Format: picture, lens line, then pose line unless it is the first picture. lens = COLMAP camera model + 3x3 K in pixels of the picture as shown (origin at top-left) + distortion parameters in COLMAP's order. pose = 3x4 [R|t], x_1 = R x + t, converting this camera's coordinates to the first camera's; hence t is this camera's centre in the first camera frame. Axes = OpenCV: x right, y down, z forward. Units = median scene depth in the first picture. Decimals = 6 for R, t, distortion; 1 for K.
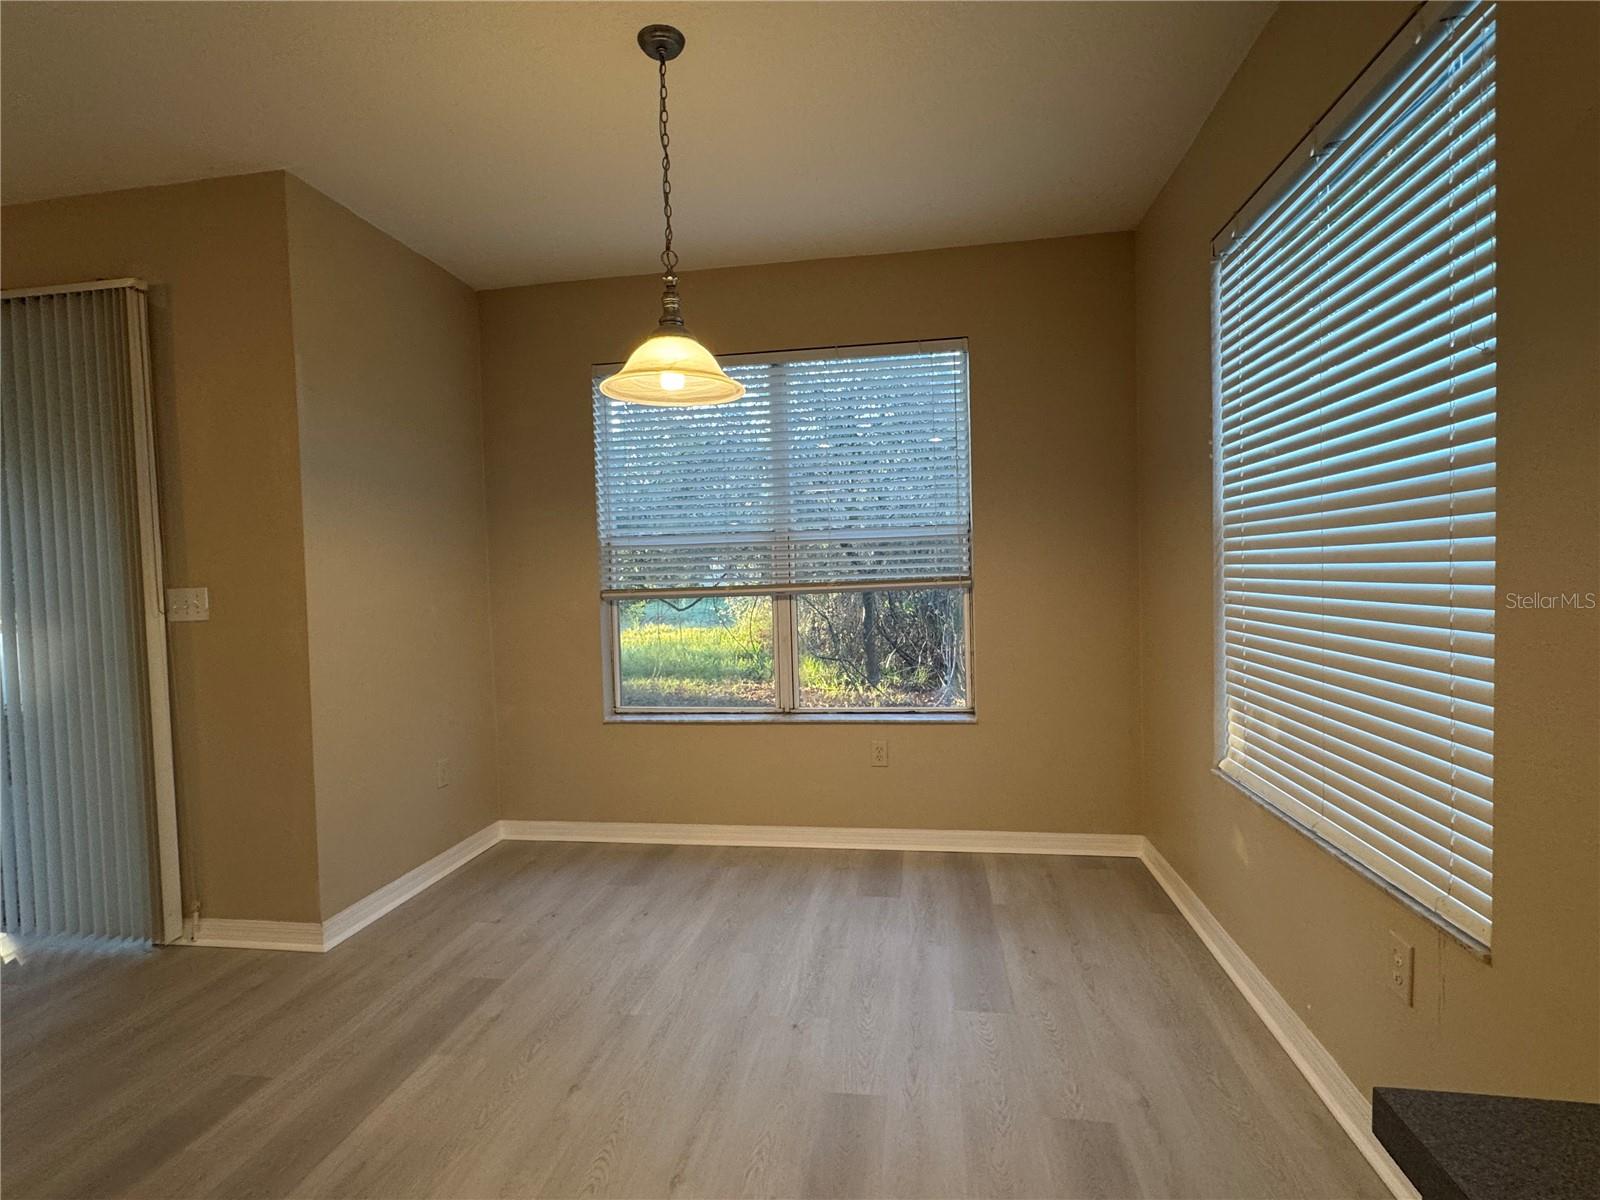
lens RADIAL K [[779.0, 0, 795.6], [0, 779.0, 602.4], [0, 0, 1]] dist [0.004672, 0.000359]
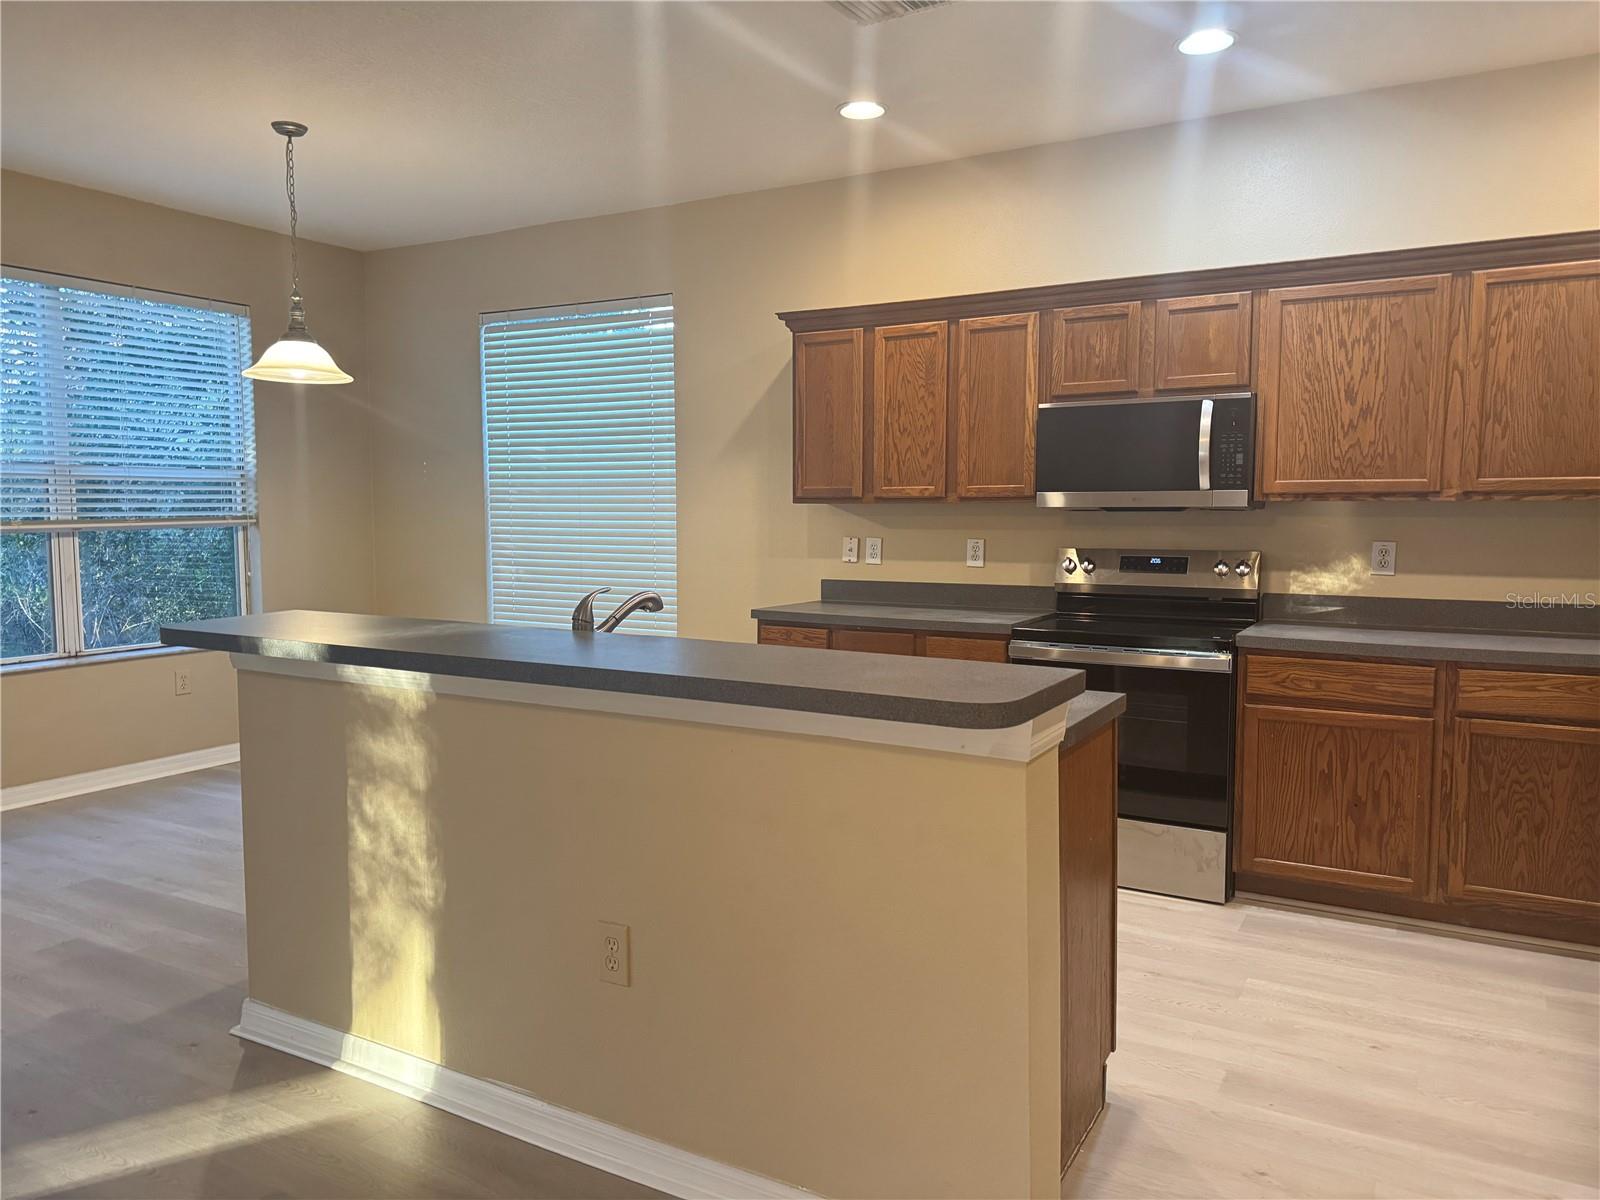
lens RADIAL K [[1123.0, 0, 800.0], [0, 1123.0, 600.0], [0, 0, 1]] dist [0.092441, -0.116024]
pose [[0.353296, -0.048116, 0.934273, -1.318258], [0.023767, 0.998816, 0.042453, 0.046401], [-0.935210, 0.007207, 0.354021, -0.424796]]
